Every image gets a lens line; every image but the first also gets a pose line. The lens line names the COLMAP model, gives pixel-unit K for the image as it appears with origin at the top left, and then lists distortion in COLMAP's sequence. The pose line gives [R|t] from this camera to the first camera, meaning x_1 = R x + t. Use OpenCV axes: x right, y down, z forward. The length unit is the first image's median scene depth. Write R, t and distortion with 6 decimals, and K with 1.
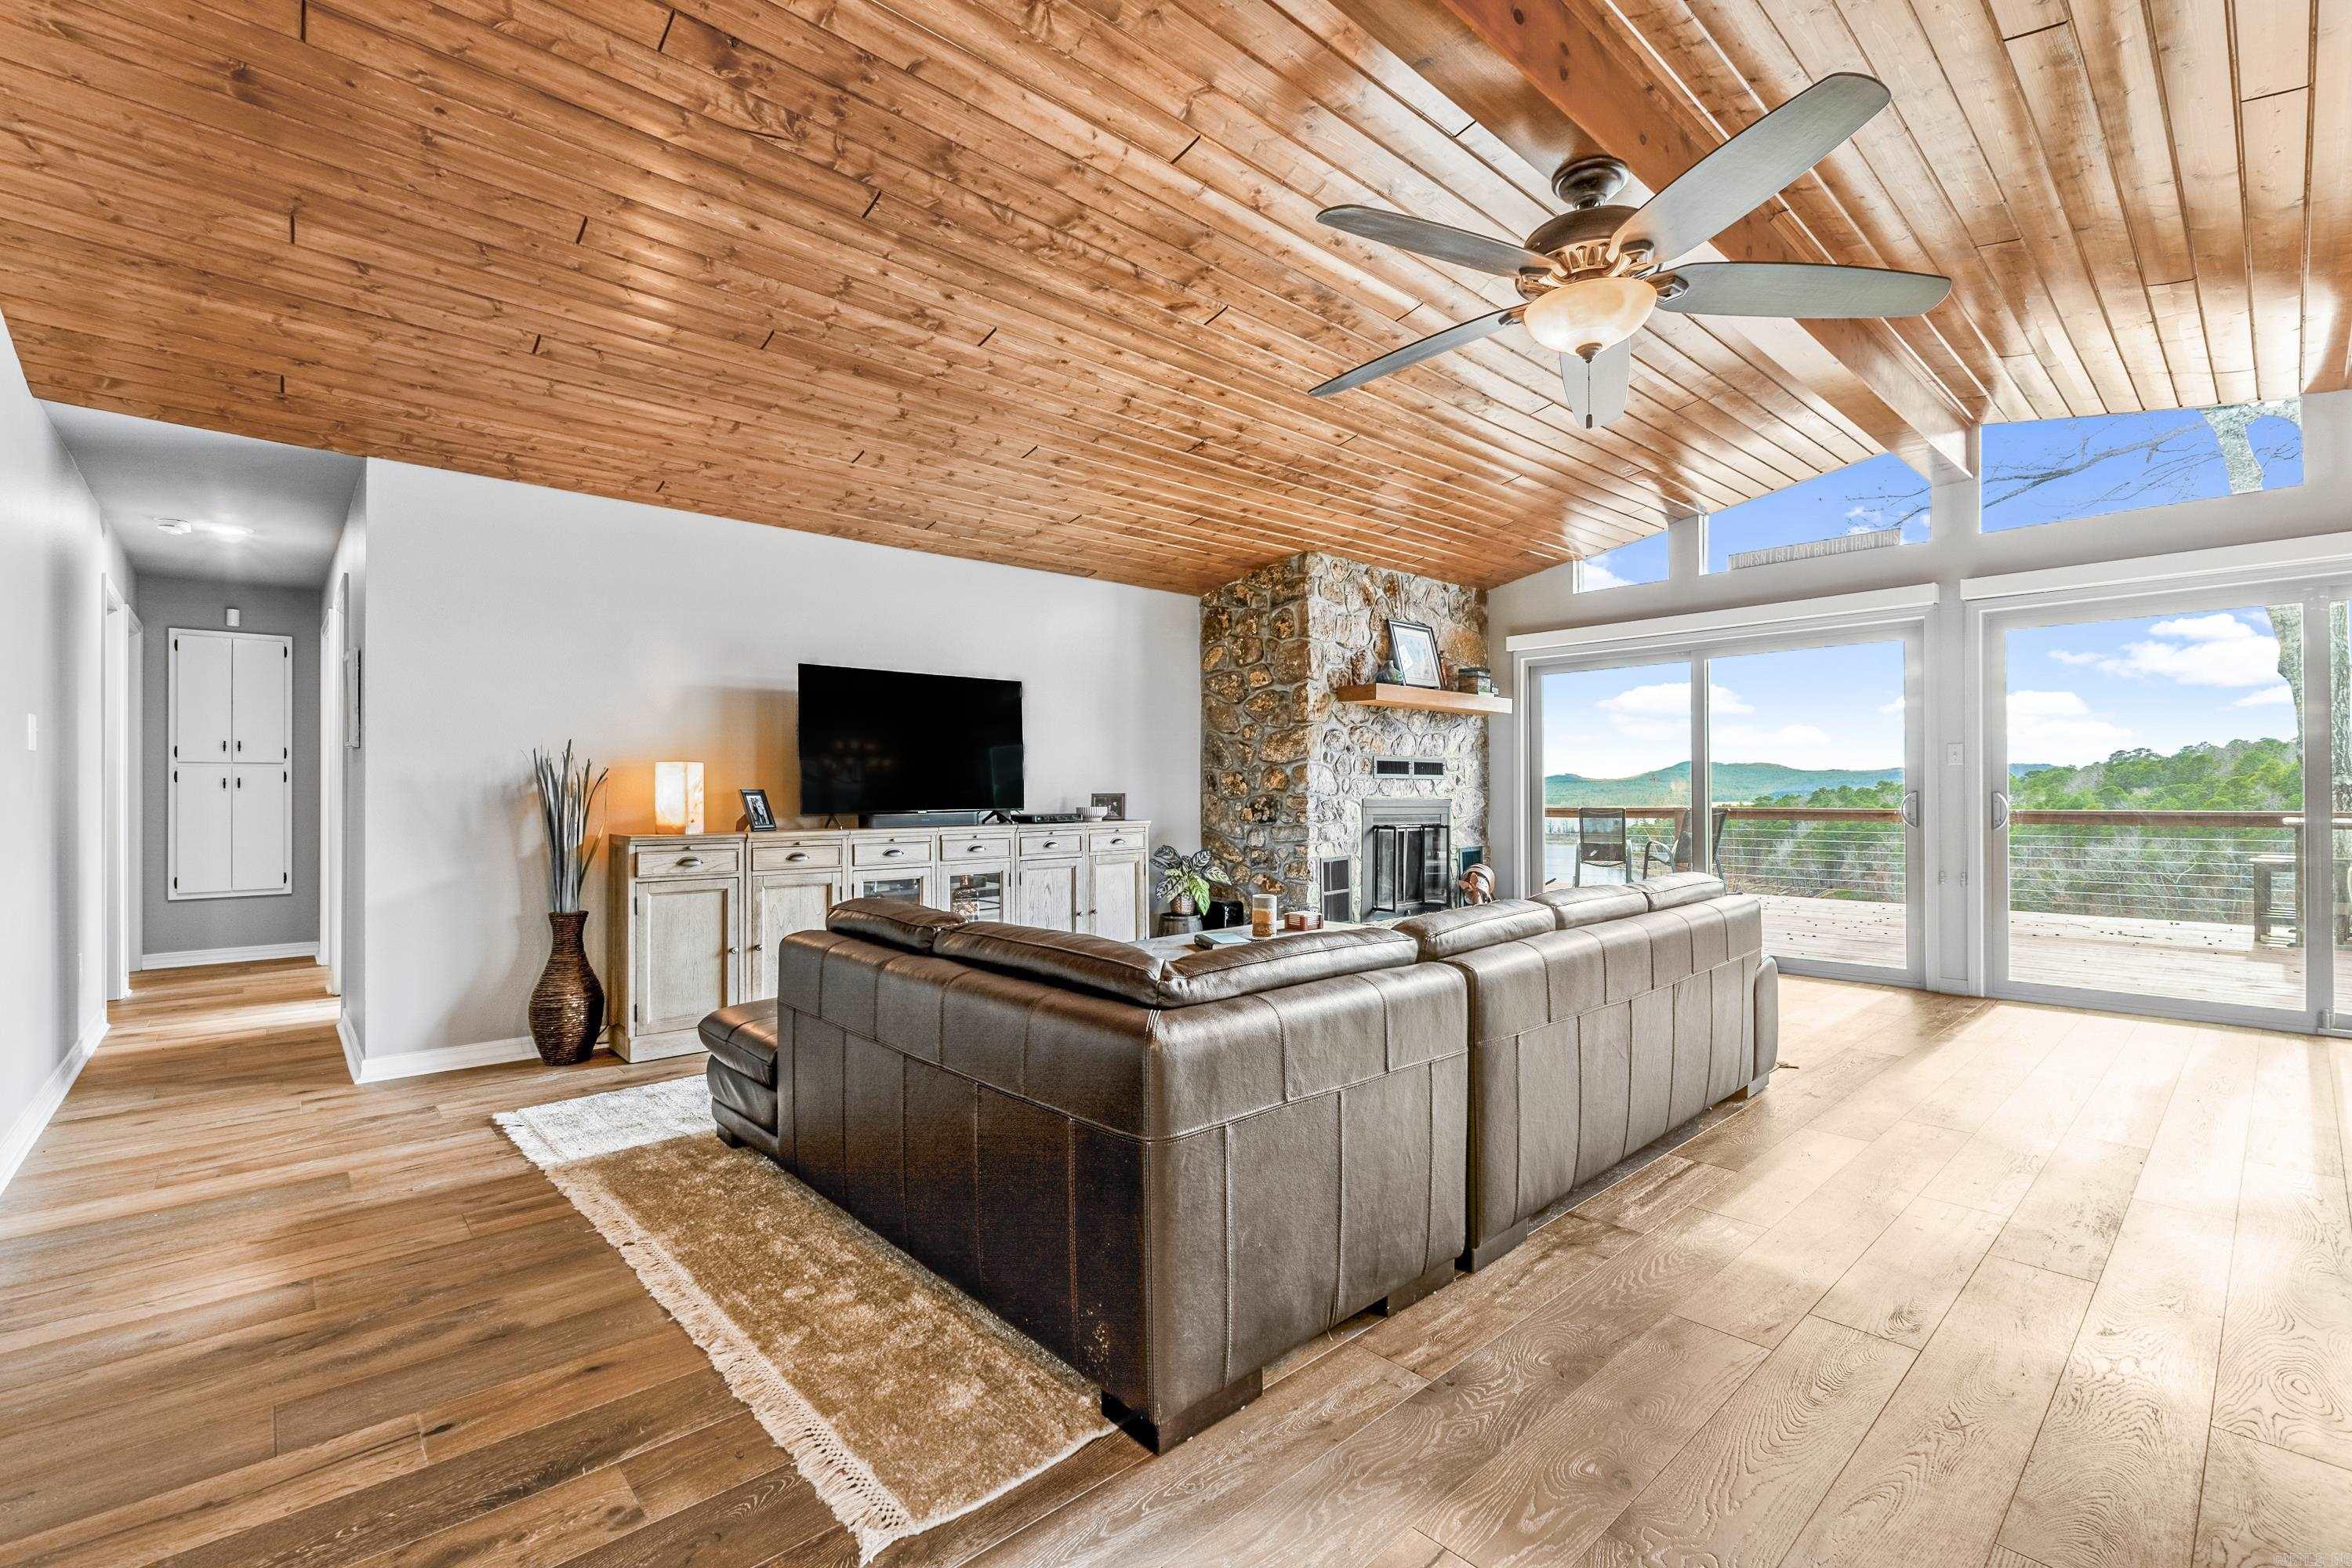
lens RADIAL K [[1012.6, 0, 1184.7], [0, 1012.6, 777.5], [0, 0, 1]] dist [-0.001266, -0.000055]
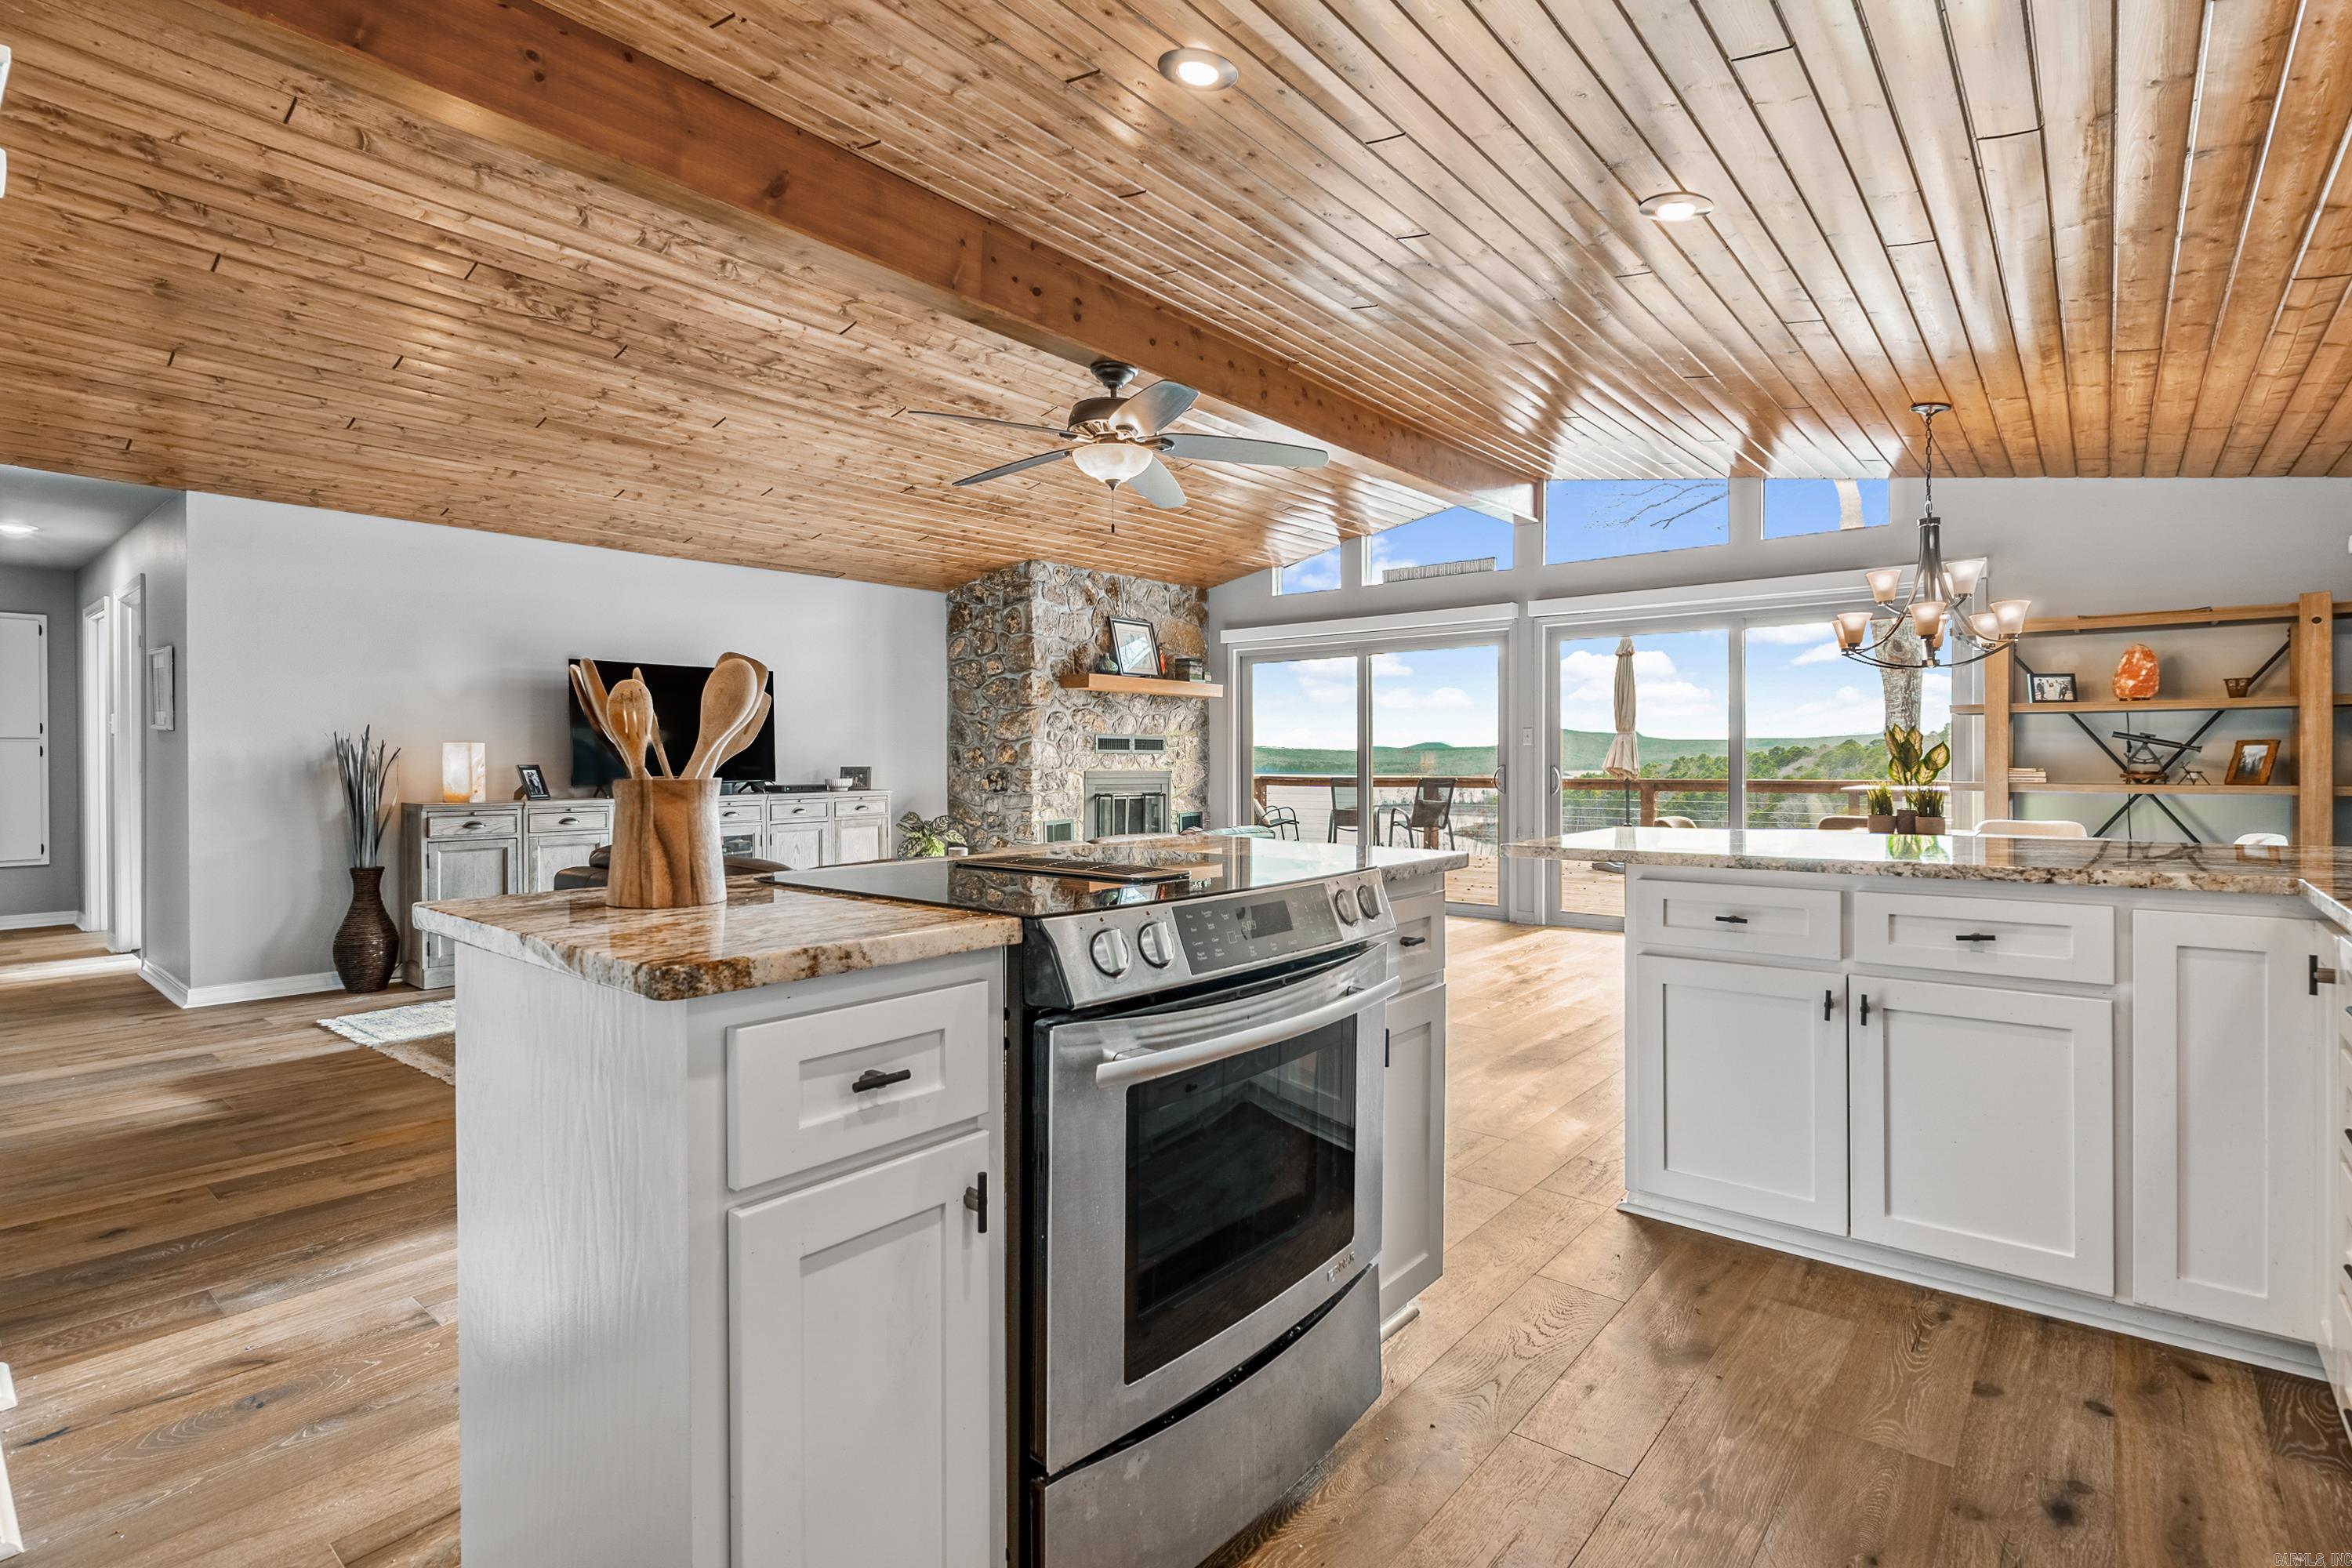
lens RADIAL K [[1106.4, 0, 1174.7], [0, 1106.4, 762.4], [0, 0, 1]] dist [-0.000380, 0.000443]
pose [[0.991149, -0.000261, 0.132753, 0.157207], [-0.001869, 0.999872, 0.015919, -0.013569], [-0.132740, -0.016026, 0.991021, -0.399824]]
